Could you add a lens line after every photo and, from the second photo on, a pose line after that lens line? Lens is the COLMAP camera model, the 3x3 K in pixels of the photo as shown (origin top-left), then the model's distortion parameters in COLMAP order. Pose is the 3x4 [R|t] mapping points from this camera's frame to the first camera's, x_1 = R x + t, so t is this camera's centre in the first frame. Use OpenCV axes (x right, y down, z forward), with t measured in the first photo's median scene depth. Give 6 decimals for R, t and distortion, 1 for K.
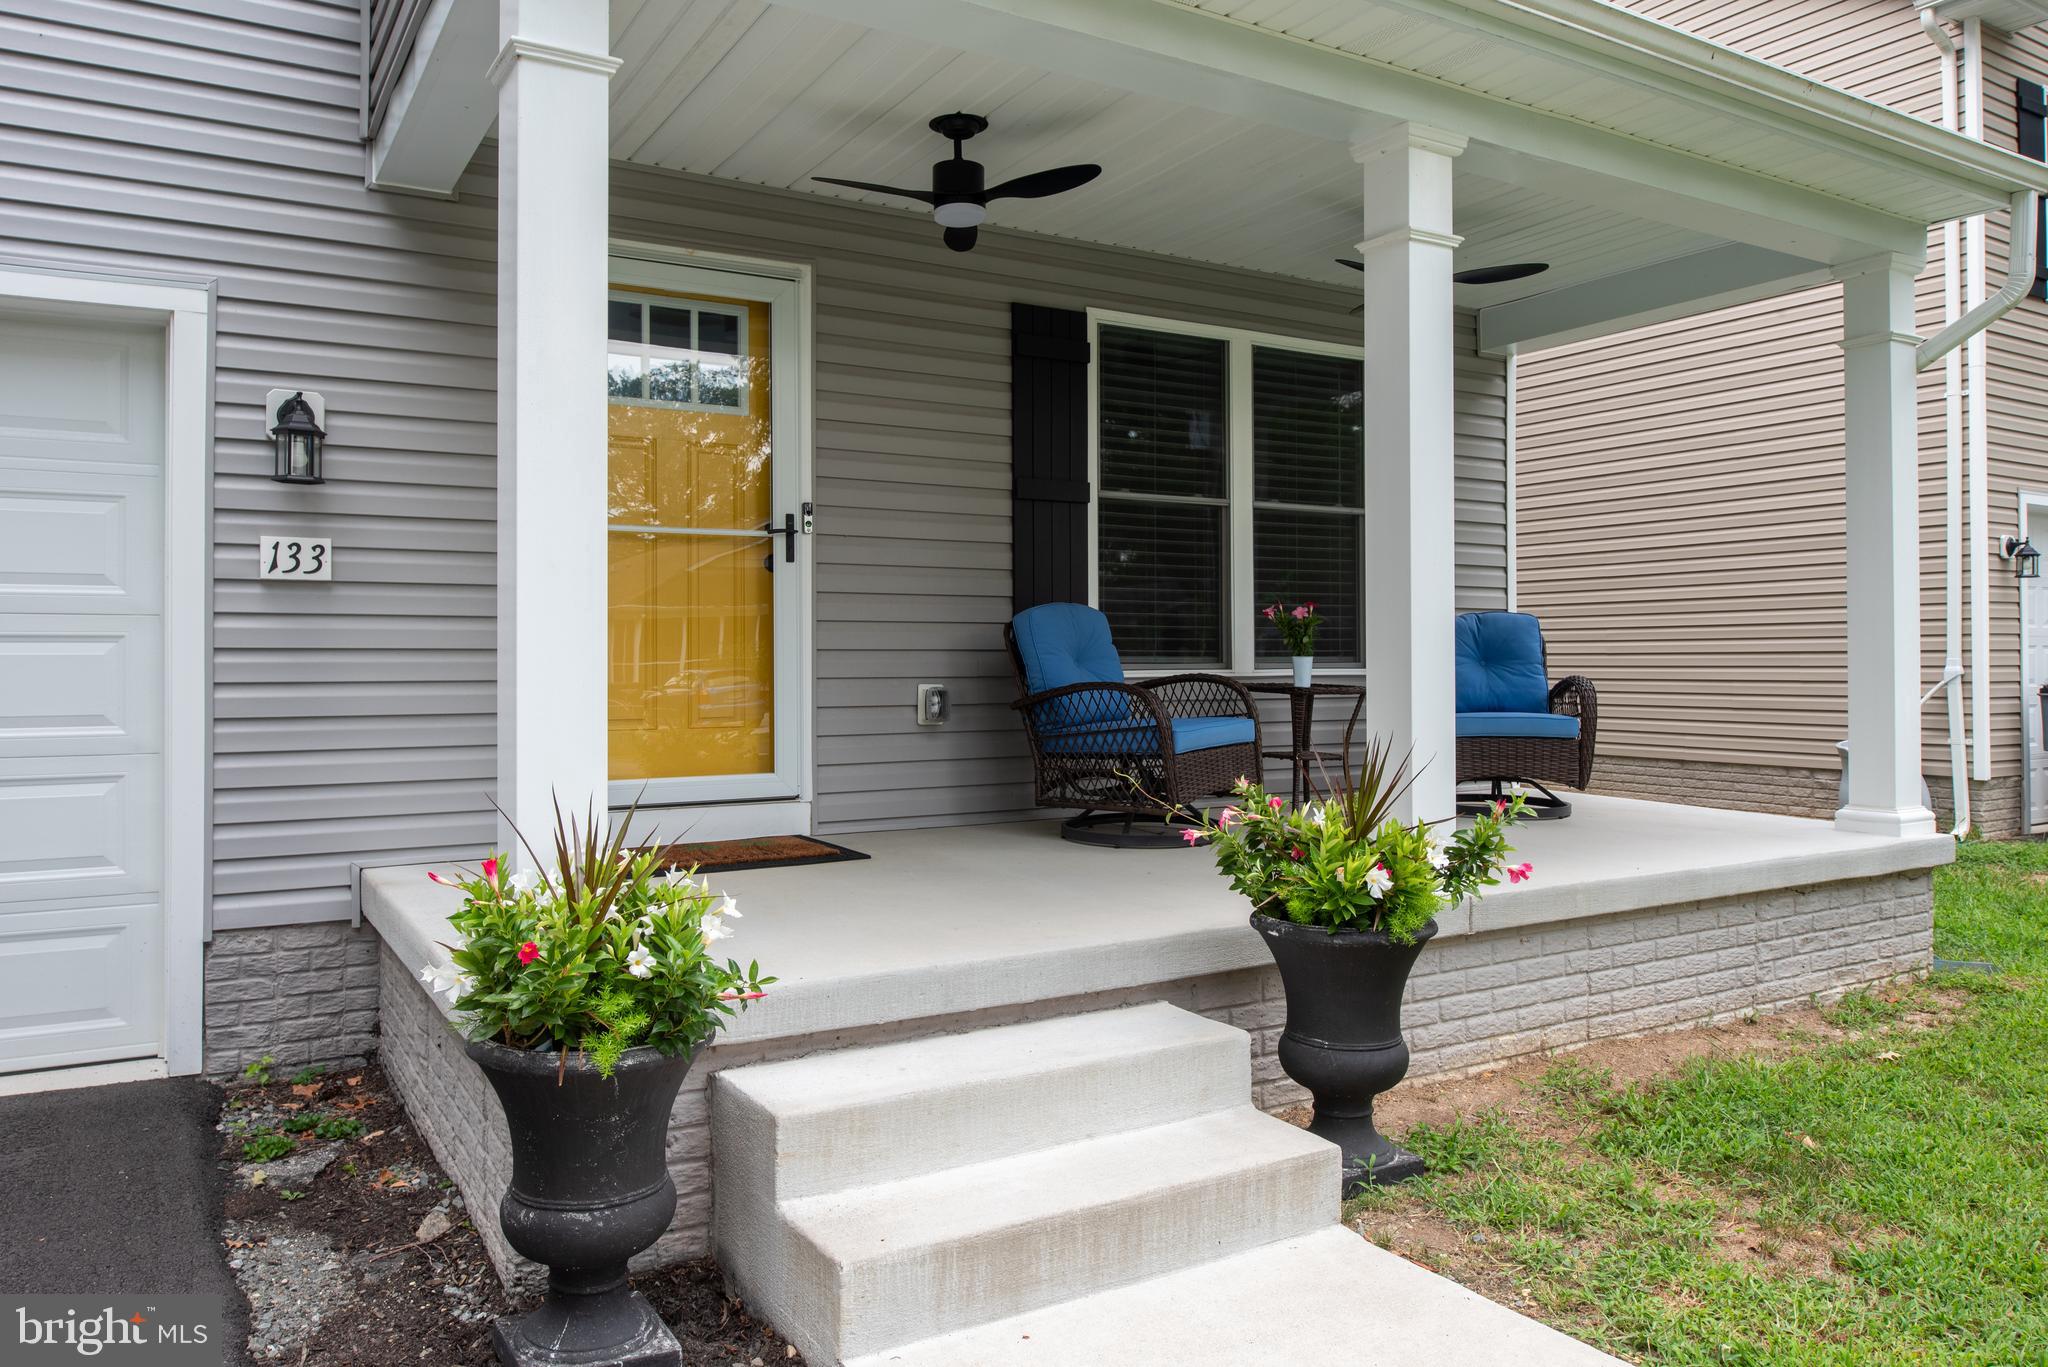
lens RADIAL K [[1506.9, 0, 1029.8], [0, 1506.9, 644.3], [0, 0, 1]] dist [-0.001754, -0.004685]
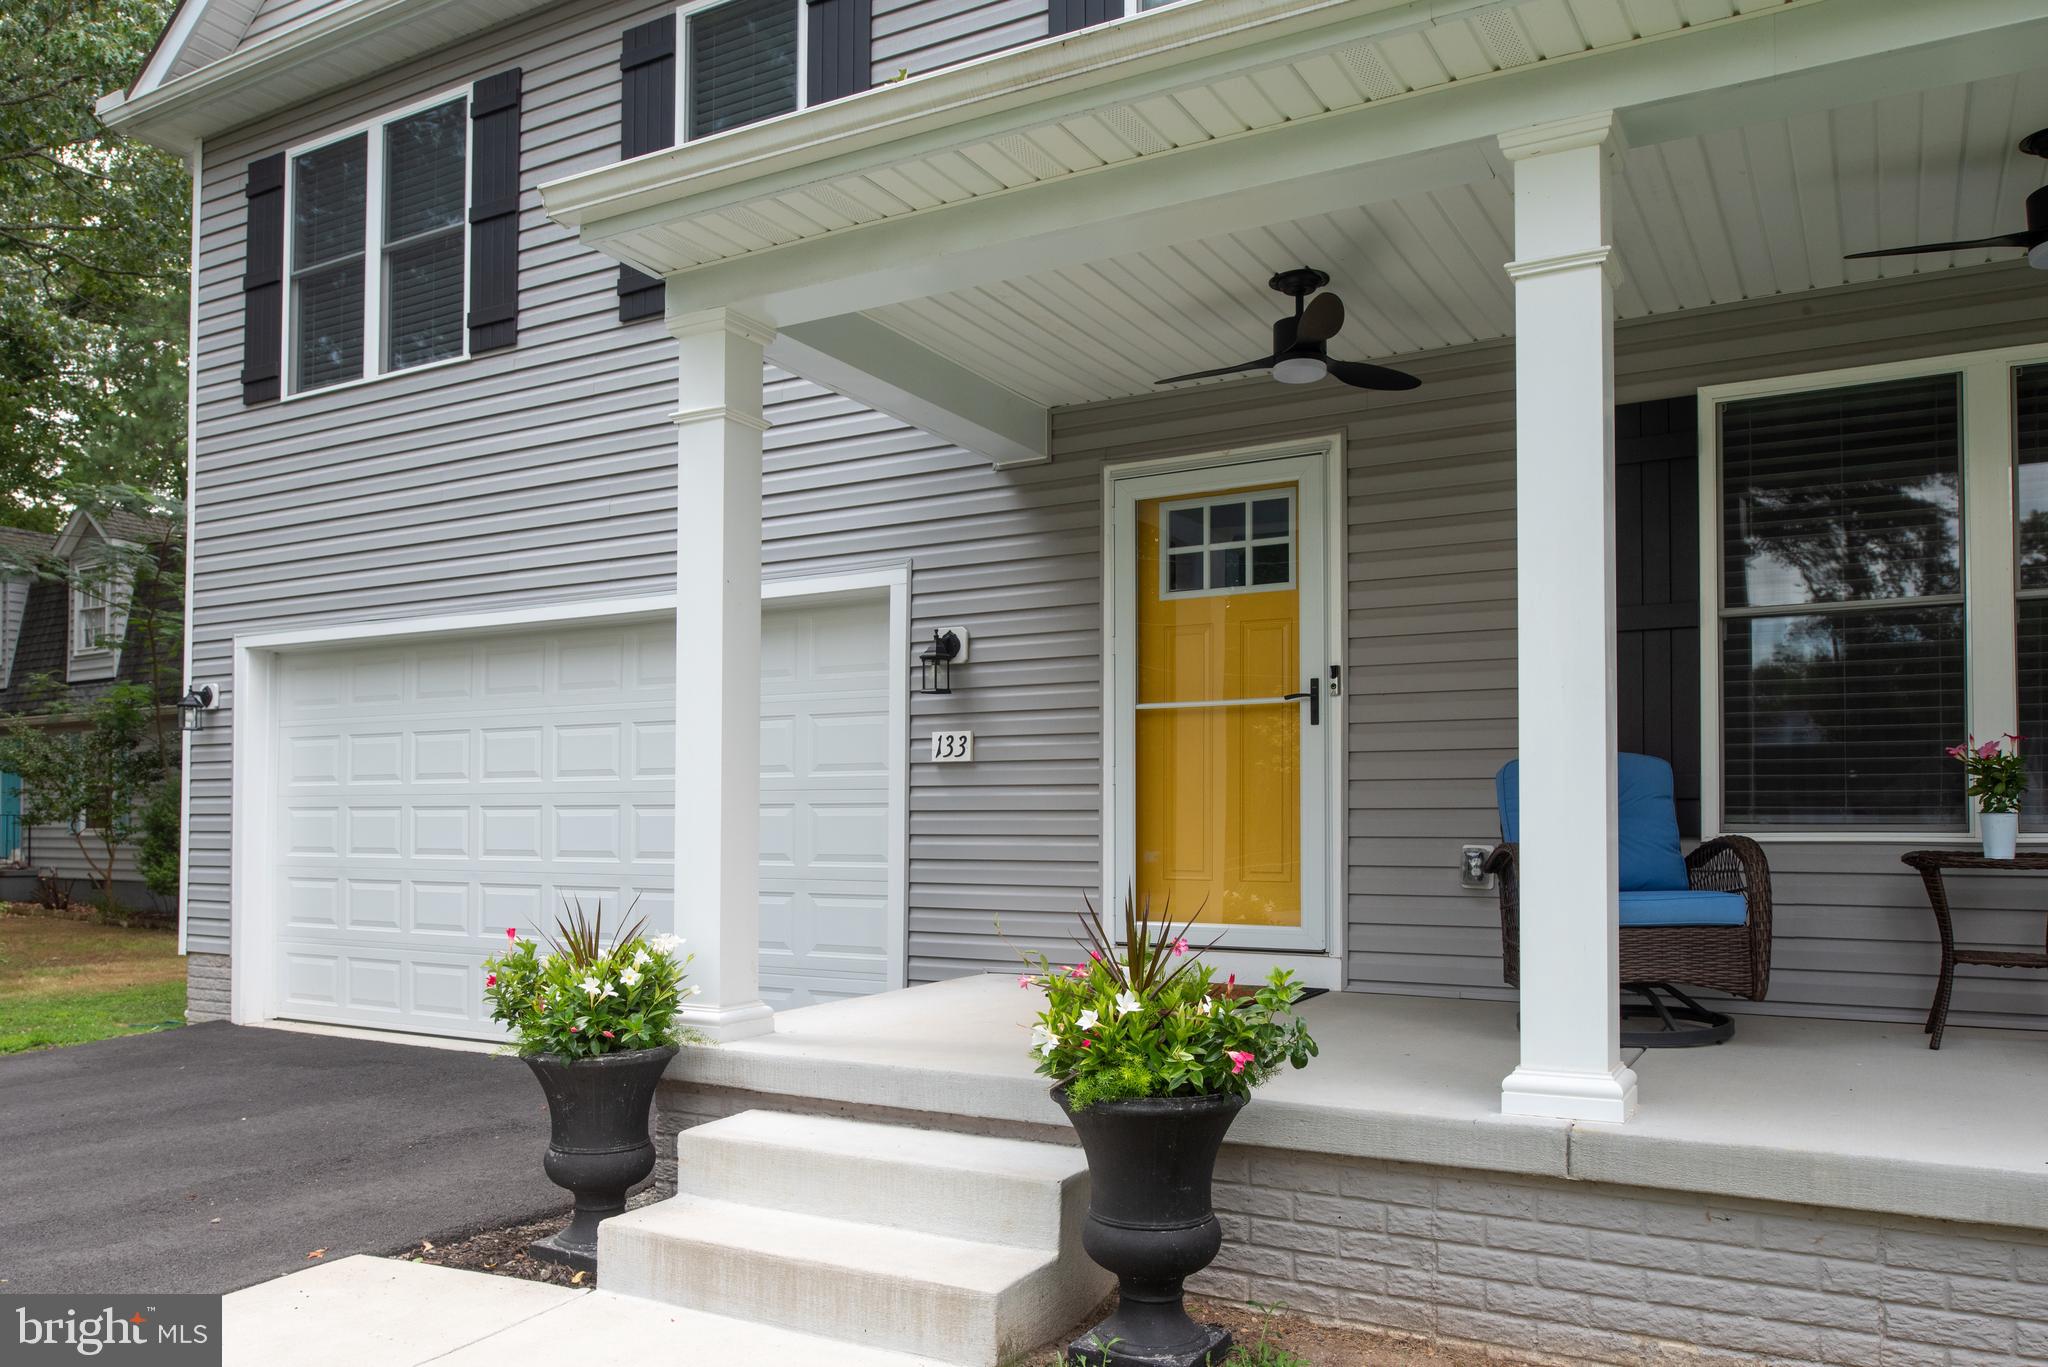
lens RADIAL K [[1465.3, 0, 932.7], [0, 1465.3, 798.6], [0, 0, 1]] dist [-0.004442, -0.000255]
pose [[0.462288, -0.016950, -0.886568, 0.612163], [0.002285, 0.999837, -0.017924, 0.013732], [0.886727, 0.006260, 0.462251, 0.299724]]
